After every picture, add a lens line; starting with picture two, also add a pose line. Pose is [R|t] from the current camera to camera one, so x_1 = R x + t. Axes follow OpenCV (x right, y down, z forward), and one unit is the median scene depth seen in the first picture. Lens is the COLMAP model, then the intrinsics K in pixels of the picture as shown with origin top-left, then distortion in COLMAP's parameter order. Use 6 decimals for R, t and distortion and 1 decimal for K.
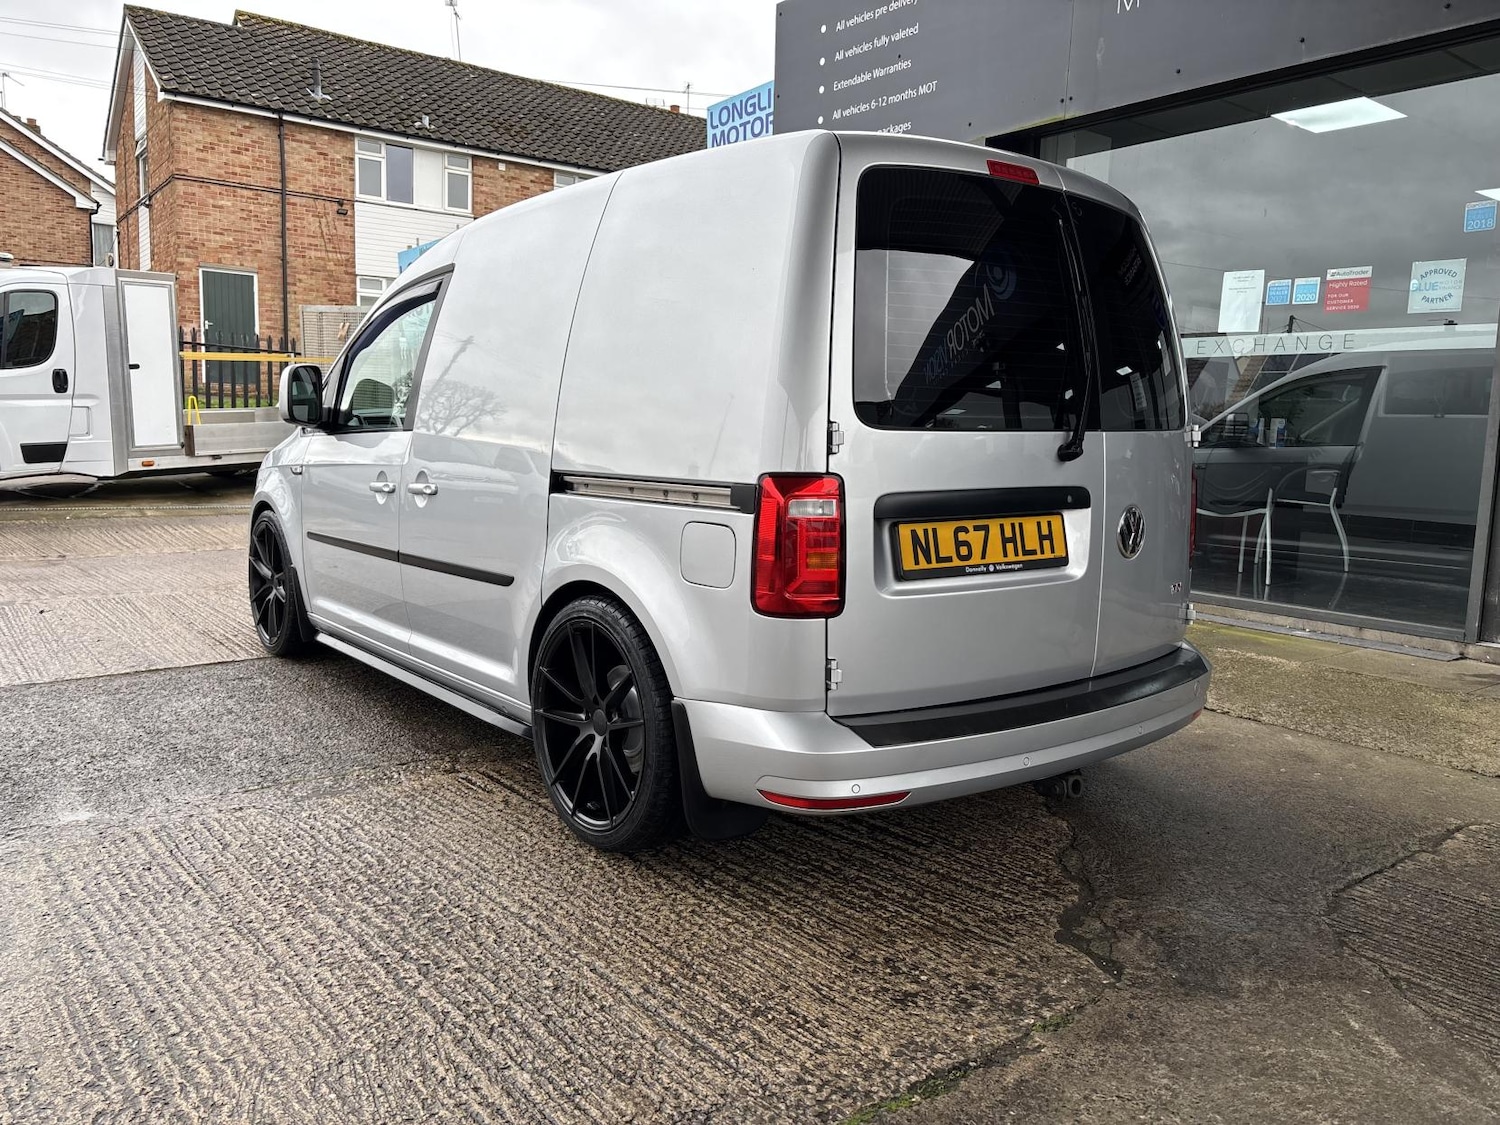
lens RADIAL K [[1130.2, 0, 749.4], [0, 1130.2, 567.3], [0, 0, 1]] dist [0.044772, -0.045342]
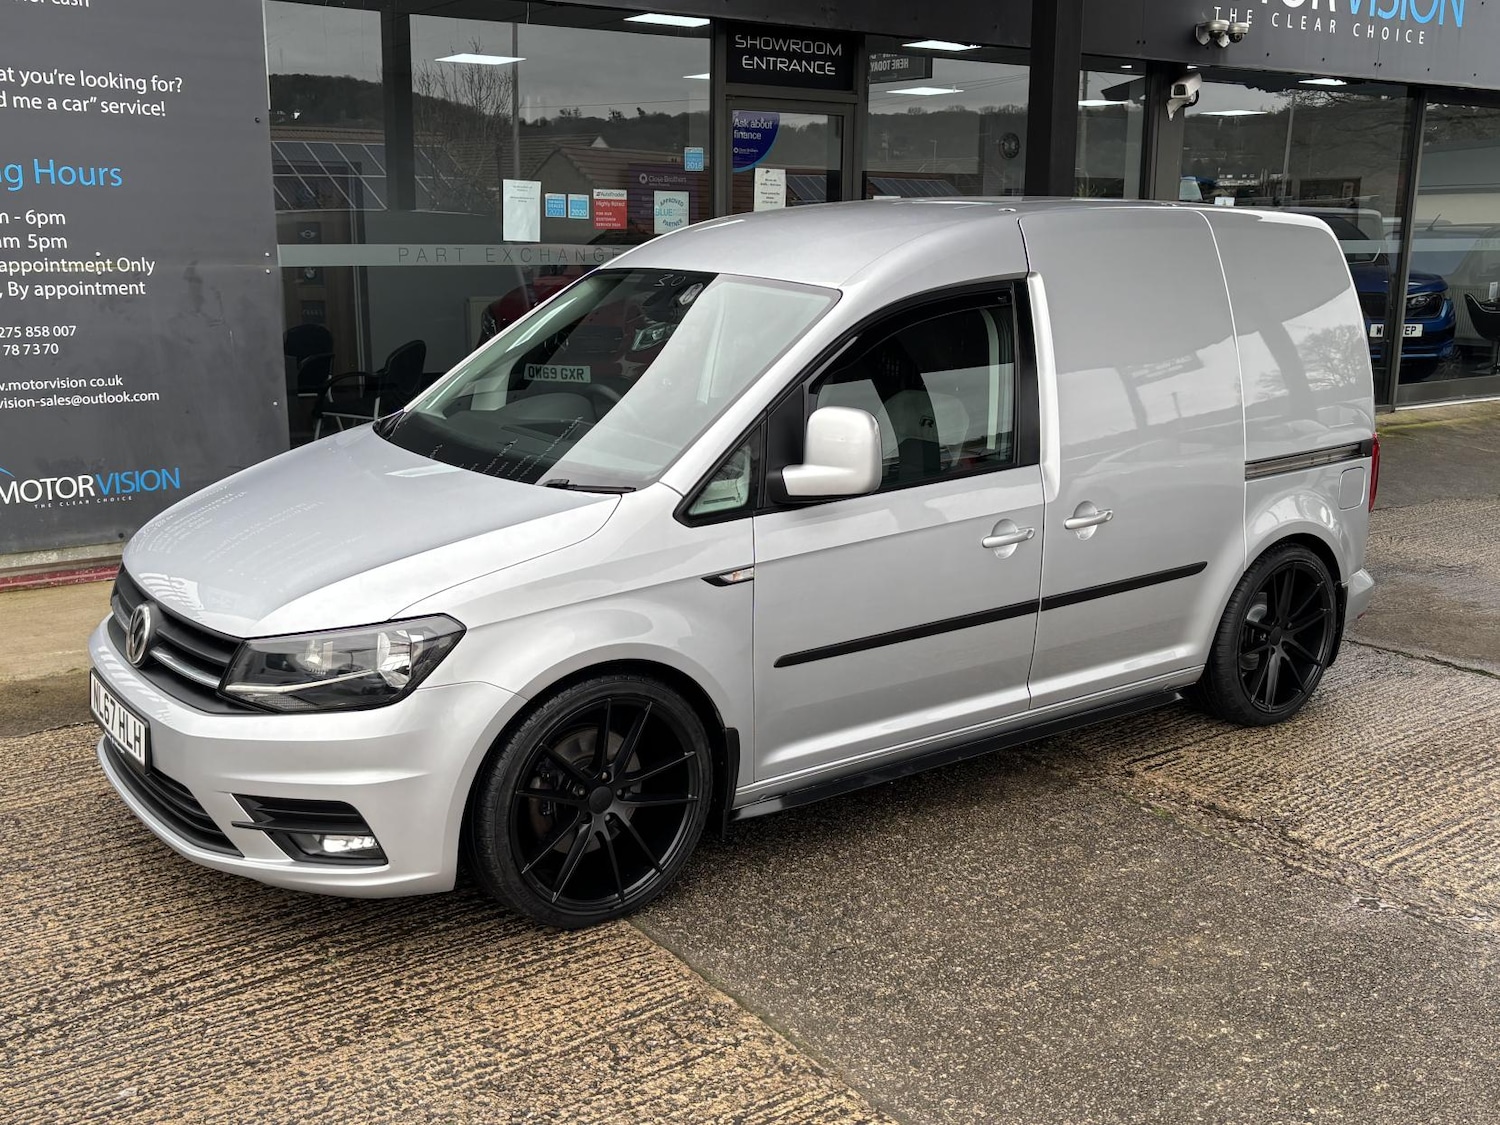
lens RADIAL K [[1502.9, 0, 731.3], [0, 1502.9, 561.8], [0, 0, 1]] dist [0.083898, -0.159022]
pose [[0.045492, -0.245714, 0.968274, -1.380005], [0.121942, 0.963395, 0.238747, -0.335707], [-0.991494, 0.107212, 0.073790, 1.088405]]
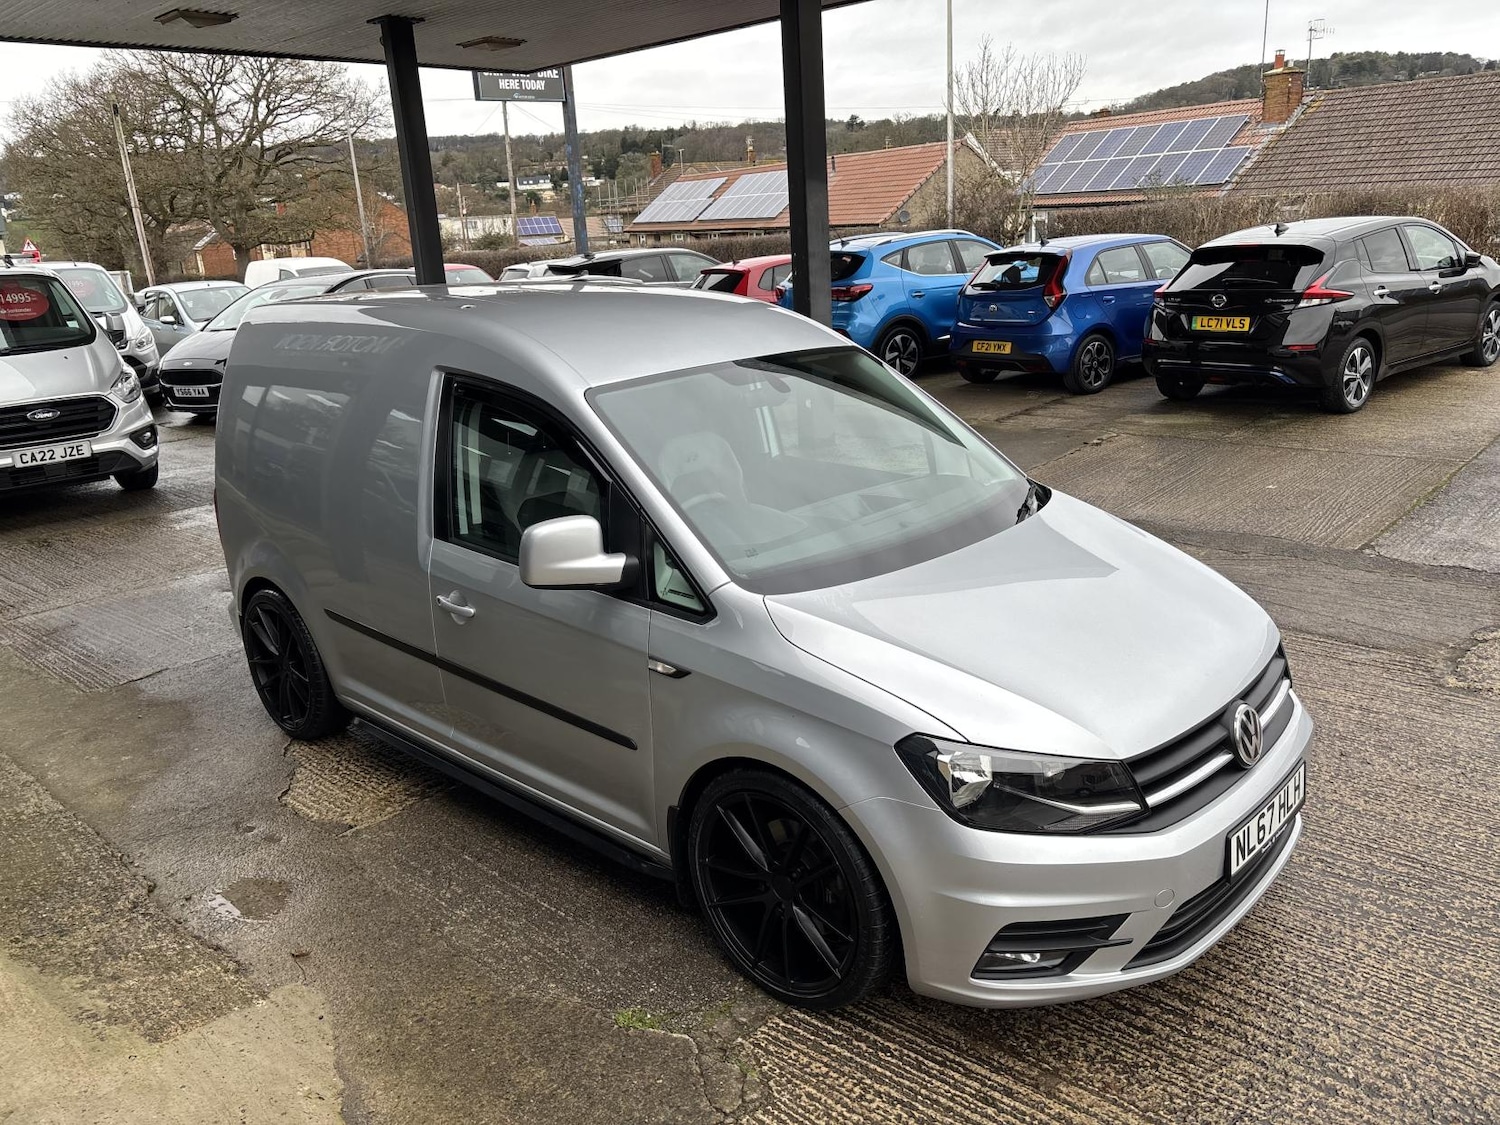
lens RADIAL K [[1133.1, 0, 747.2], [0, 1133.1, 563.9], [0, 0, 1]] dist [0.061855, -0.070027]
pose [[-0.987406, 0.069531, -0.142108, -0.069625], [0.005740, 0.913398, 0.407027, -0.506701], [0.158102, 0.401085, -0.902294, 2.098178]]
